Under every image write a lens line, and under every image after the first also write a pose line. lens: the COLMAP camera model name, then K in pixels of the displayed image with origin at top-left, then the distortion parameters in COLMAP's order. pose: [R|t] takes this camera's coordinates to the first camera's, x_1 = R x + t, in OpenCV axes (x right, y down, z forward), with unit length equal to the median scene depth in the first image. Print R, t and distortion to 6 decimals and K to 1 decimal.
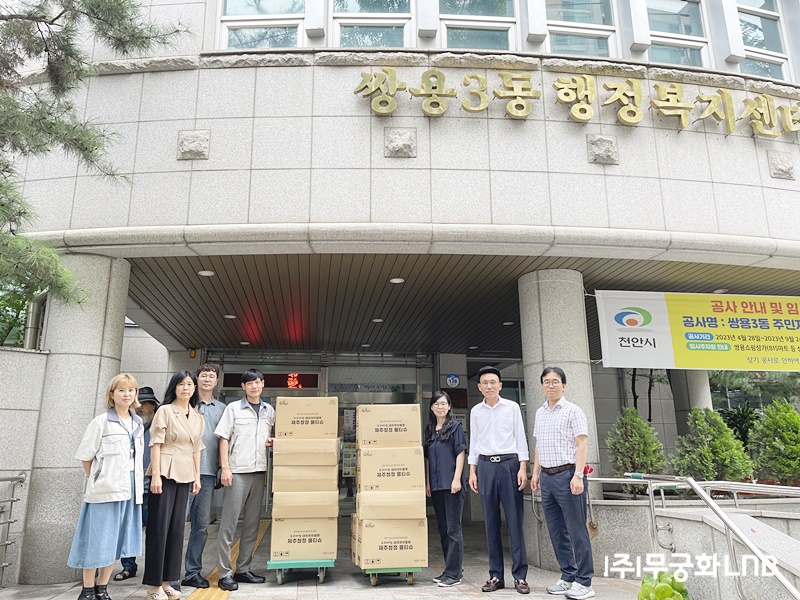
lens RADIAL K [[607.1, 0, 393.2], [0, 607.1, 310.9], [0, 0, 1]] dist [0.089827, -0.114437]
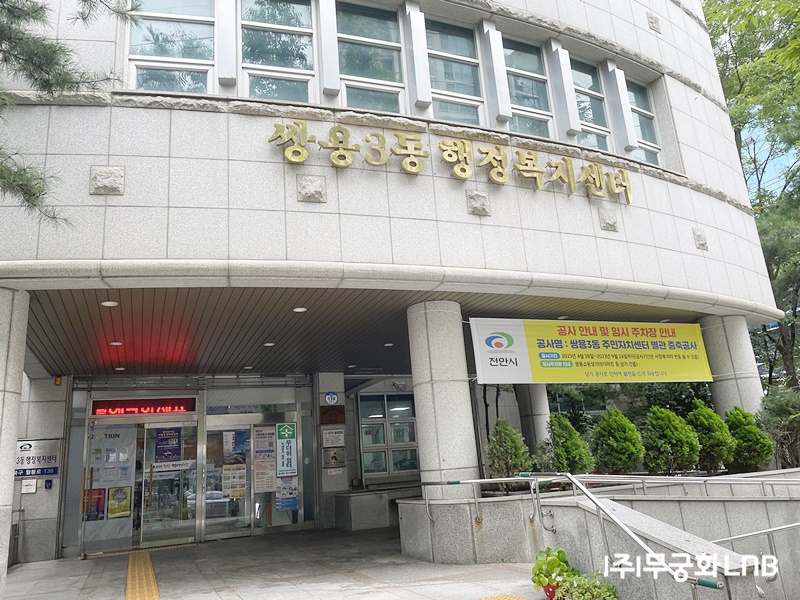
lens RADIAL K [[607.1, 0, 398.8], [0, 607.1, 302.9], [0, 0, 1]] dist [0.089827, -0.114437]
pose [[0.966455, 0.002302, 0.256825, -0.118844], [0.006325, 0.999443, -0.032757, -0.029945], [-0.256758, 0.033282, 0.965903, -0.106696]]
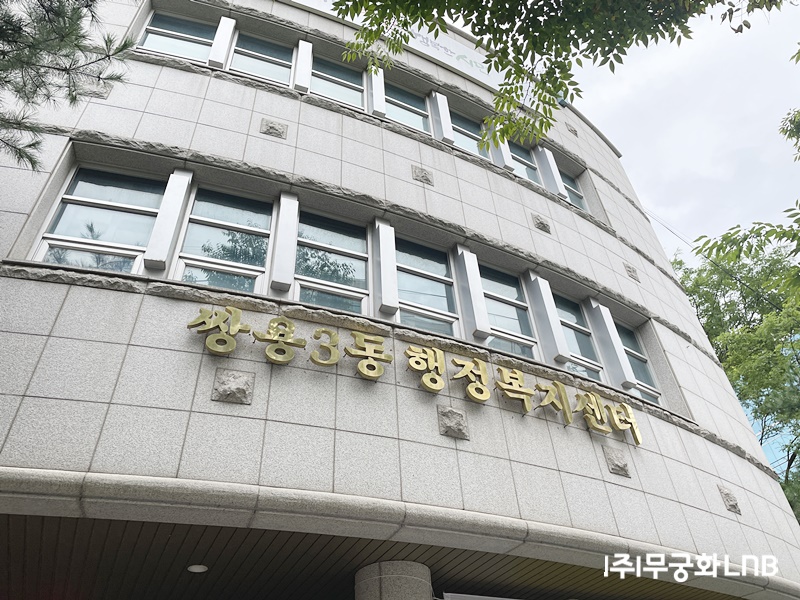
lens RADIAL K [[607.1, 0, 408.4], [0, 607.1, 302.0], [0, 0, 1]] dist [0.089827, -0.114437]
pose [[0.952220, 0.161199, 0.259406, 0.003401], [-0.019425, 0.879610, -0.475298, 0.020519], [-0.304794, 0.447550, 0.840714, 0.158481]]
